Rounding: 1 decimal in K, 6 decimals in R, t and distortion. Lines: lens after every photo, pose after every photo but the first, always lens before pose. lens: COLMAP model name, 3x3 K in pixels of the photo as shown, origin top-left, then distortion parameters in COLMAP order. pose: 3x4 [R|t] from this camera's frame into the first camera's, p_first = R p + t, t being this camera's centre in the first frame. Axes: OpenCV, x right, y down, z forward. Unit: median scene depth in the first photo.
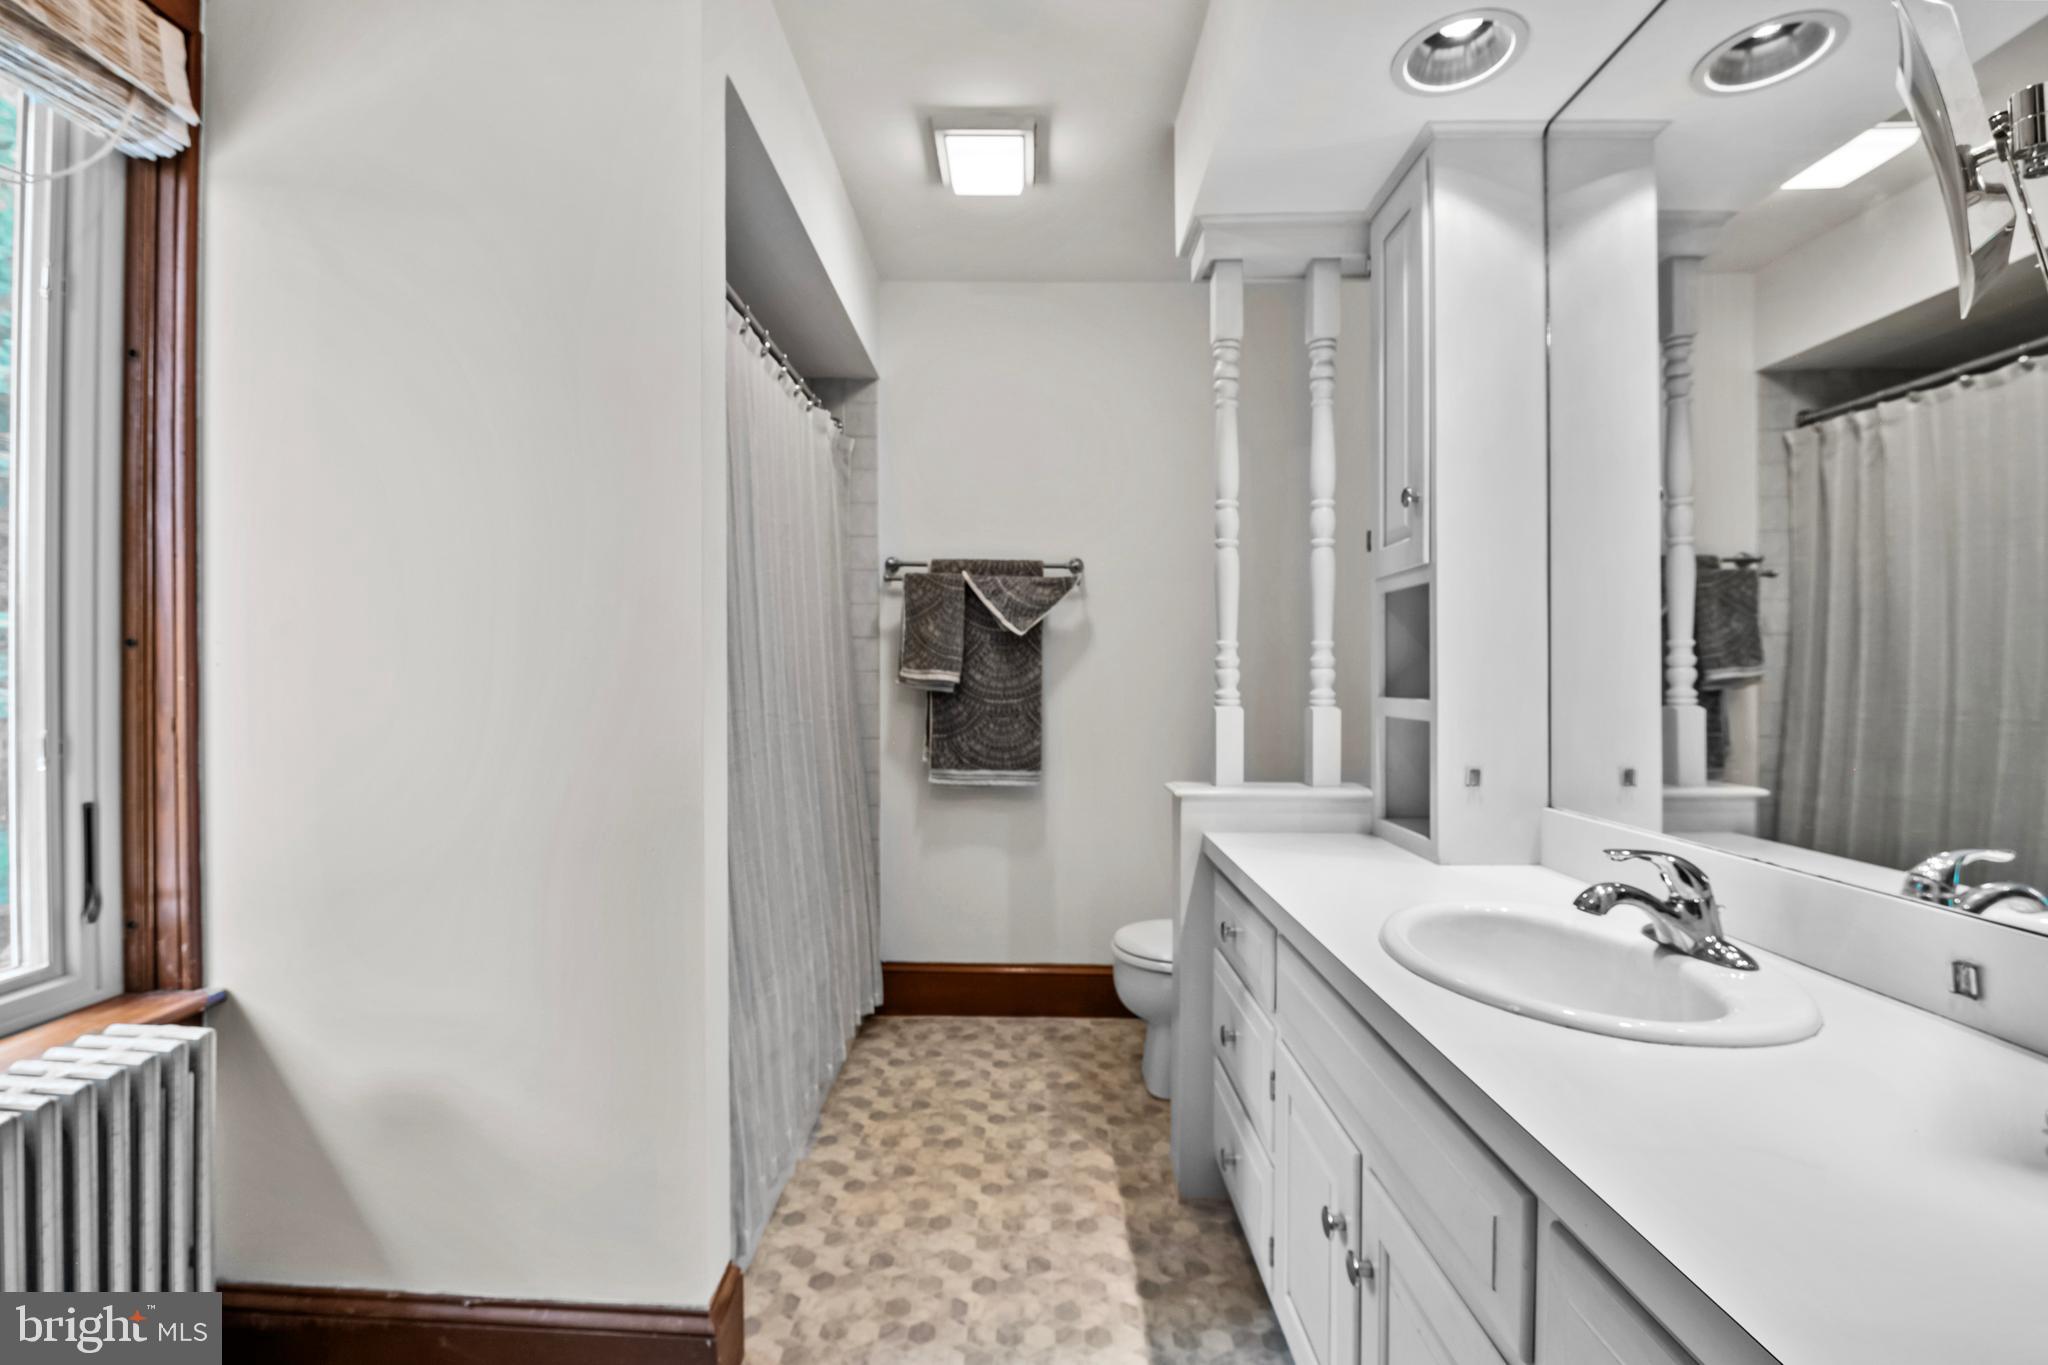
lens RADIAL K [[903.0, 0, 1007.5], [0, 903.0, 685.6], [0, 0, 1]] dist [0.004064, -0.010682]
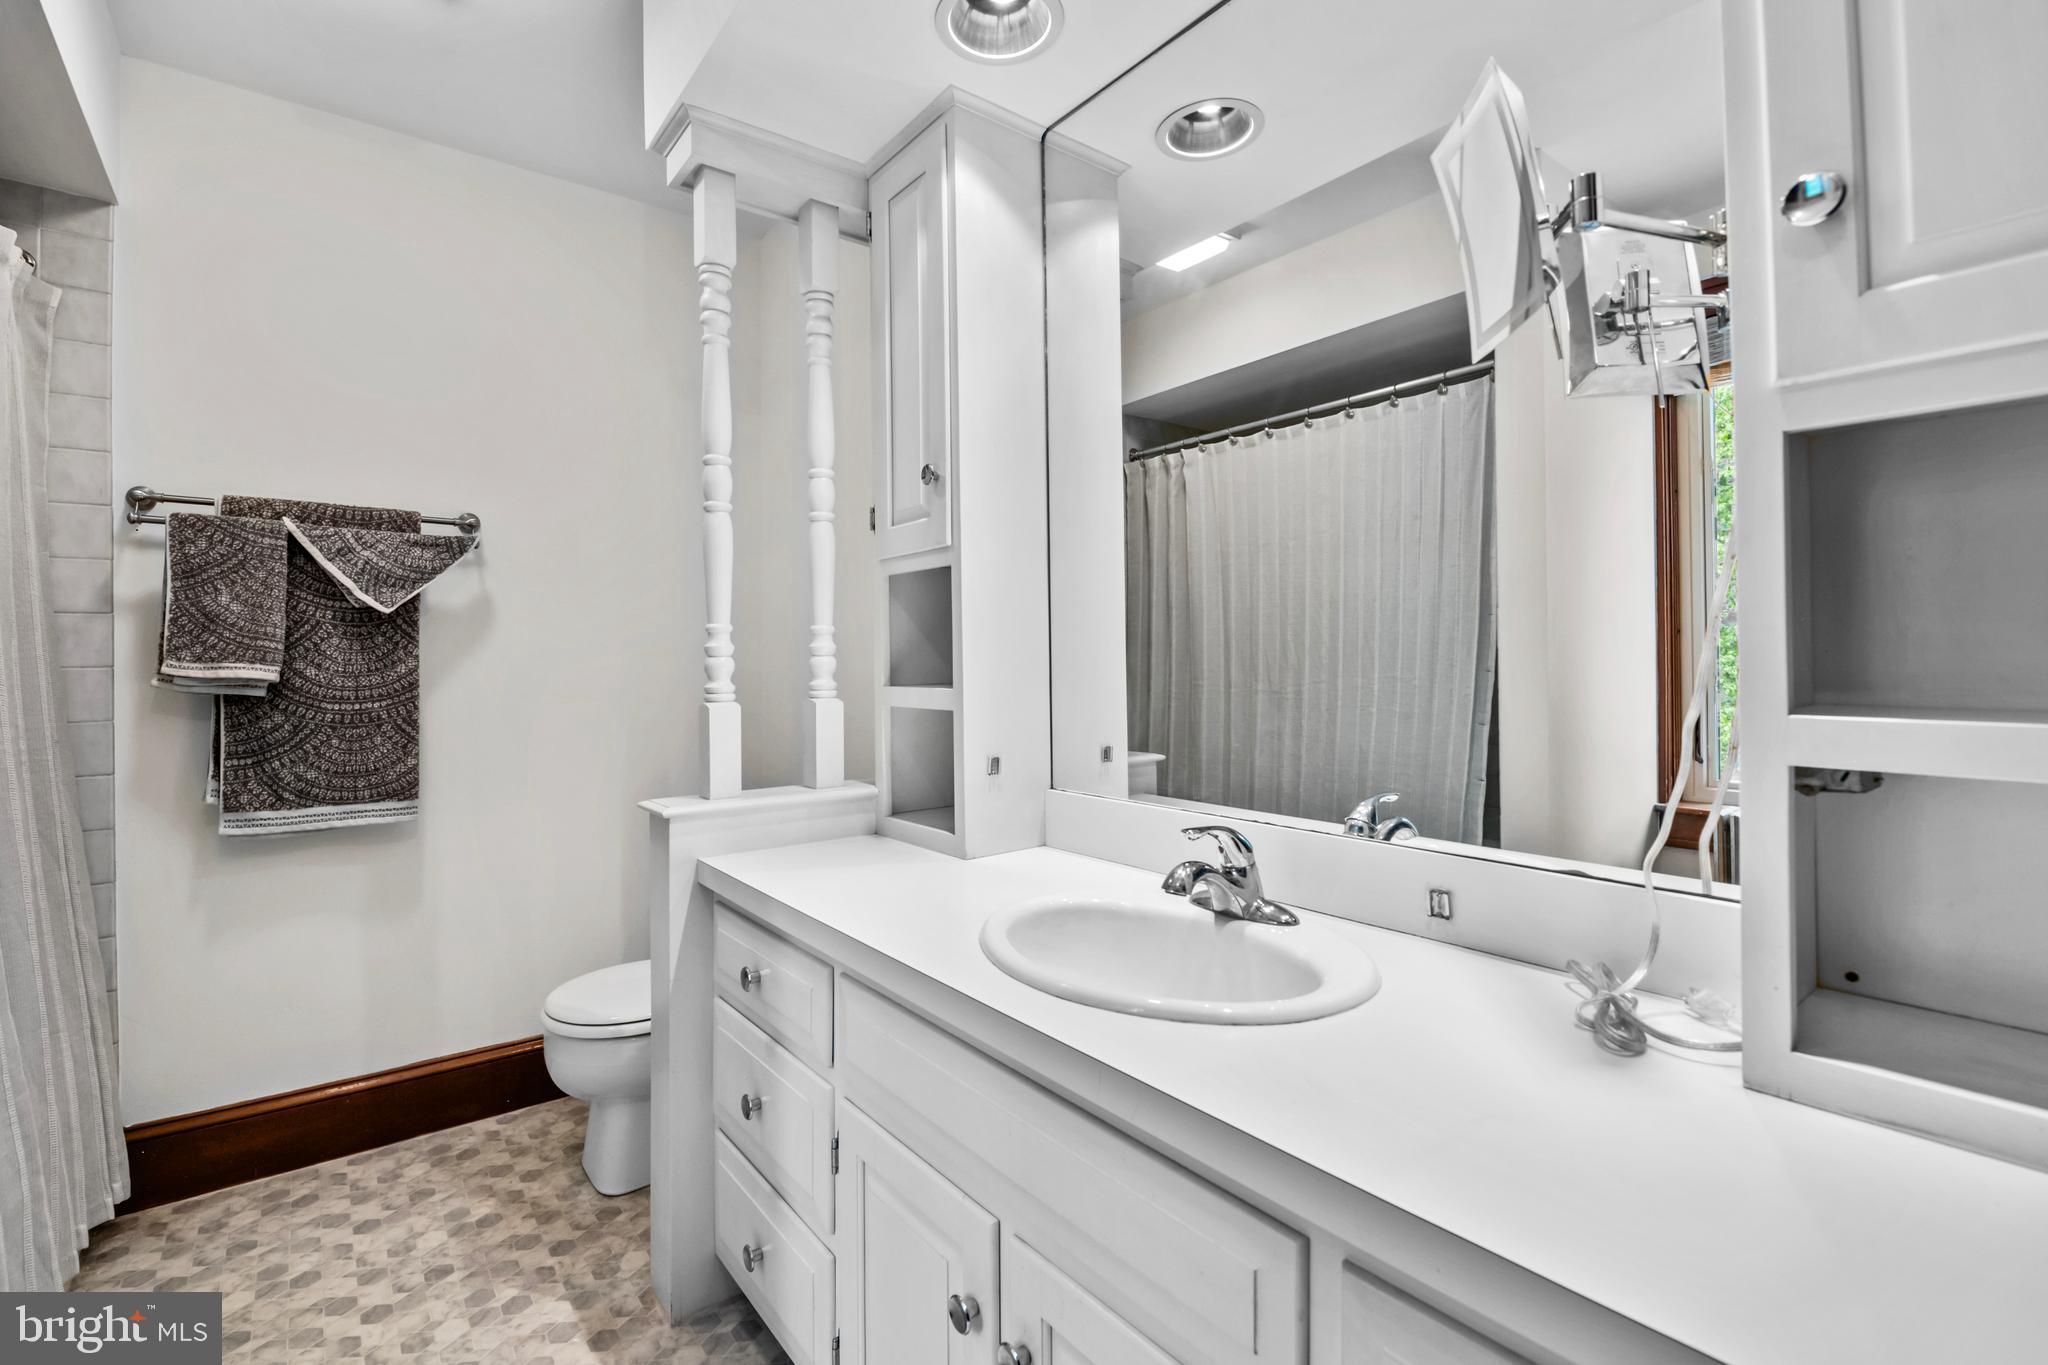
lens RADIAL K [[926.2, 0, 1019.5], [0, 926.2, 657.4], [0, 0, 1]] dist [0.000500, -0.007383]
pose [[0.777781, -0.007622, 0.628490, -0.061253], [0.019222, 0.999747, -0.011663, -0.002566], [-0.628242, 0.021152, 0.777731, 0.123750]]
